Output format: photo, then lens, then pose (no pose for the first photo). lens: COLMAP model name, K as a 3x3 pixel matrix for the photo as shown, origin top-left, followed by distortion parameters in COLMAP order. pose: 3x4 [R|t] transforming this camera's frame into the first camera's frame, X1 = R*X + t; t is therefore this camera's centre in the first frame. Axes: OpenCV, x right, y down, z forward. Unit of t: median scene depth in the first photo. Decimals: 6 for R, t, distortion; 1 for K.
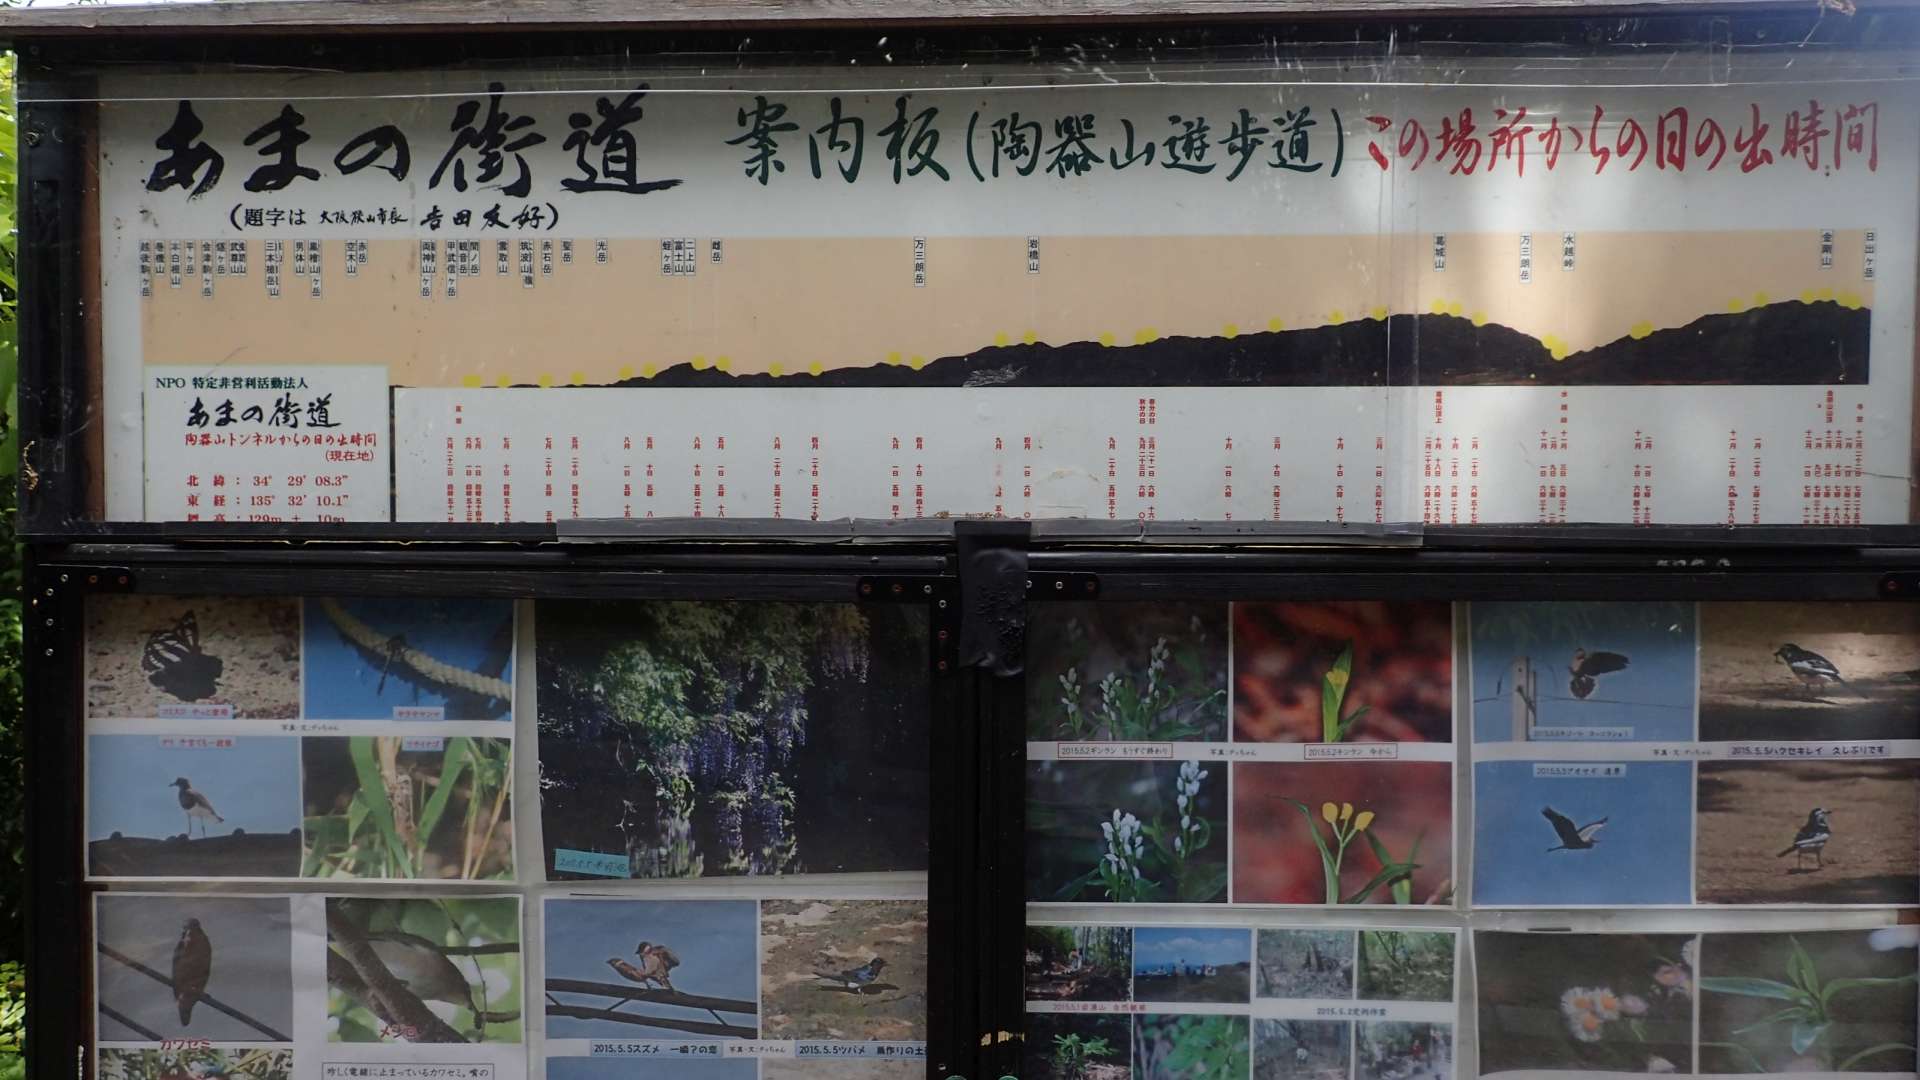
lens RADIAL K [[1564.4, 0, 960.0], [0, 1564.4, 540.0], [0, 0, 1]] dist [-0.008641, 0.006865]
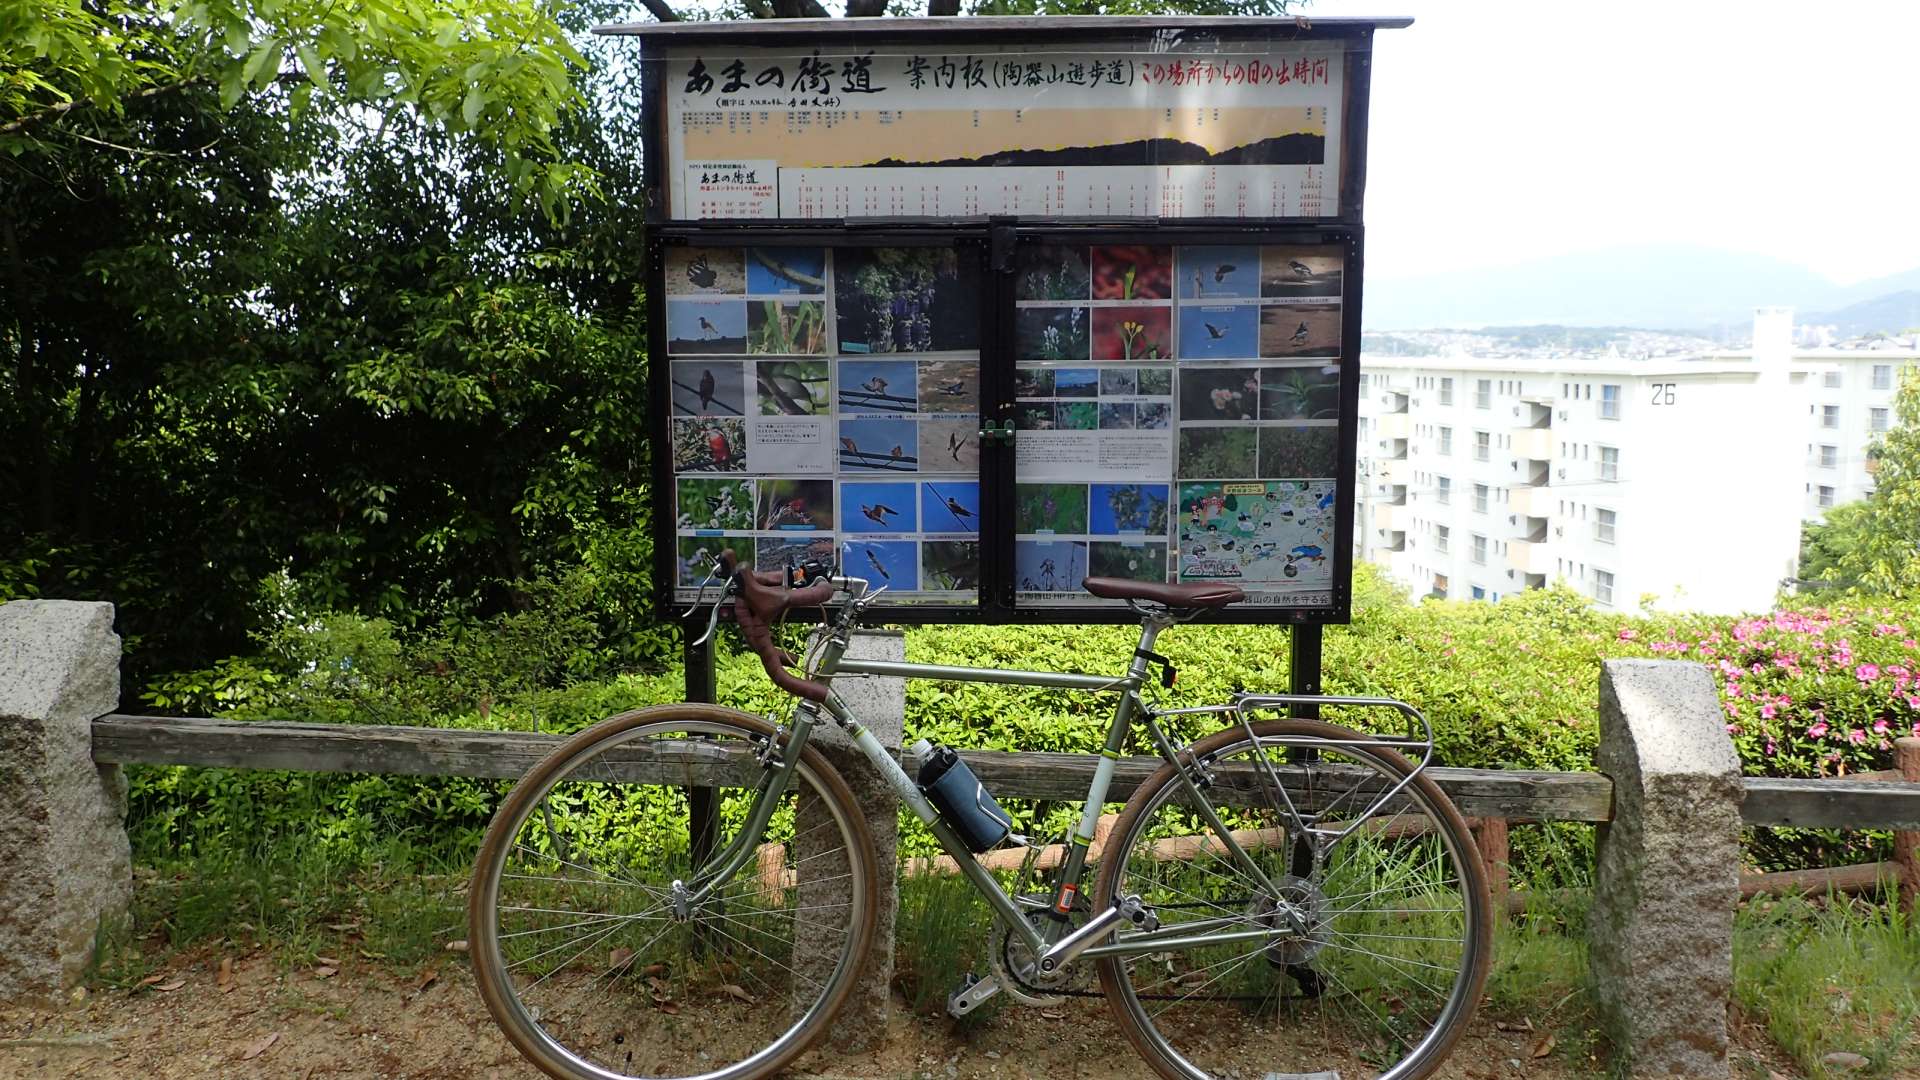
lens RADIAL K [[1564.4, 0, 960.0], [0, 1564.4, 540.0], [0, 0, 1]] dist [-0.008641, 0.006865]
pose [[0.999972, -0.004026, -0.006229, -0.039176], [0.004915, 0.988665, 0.150057, 0.132043], [0.005554, -0.150084, 0.988658, -1.741275]]
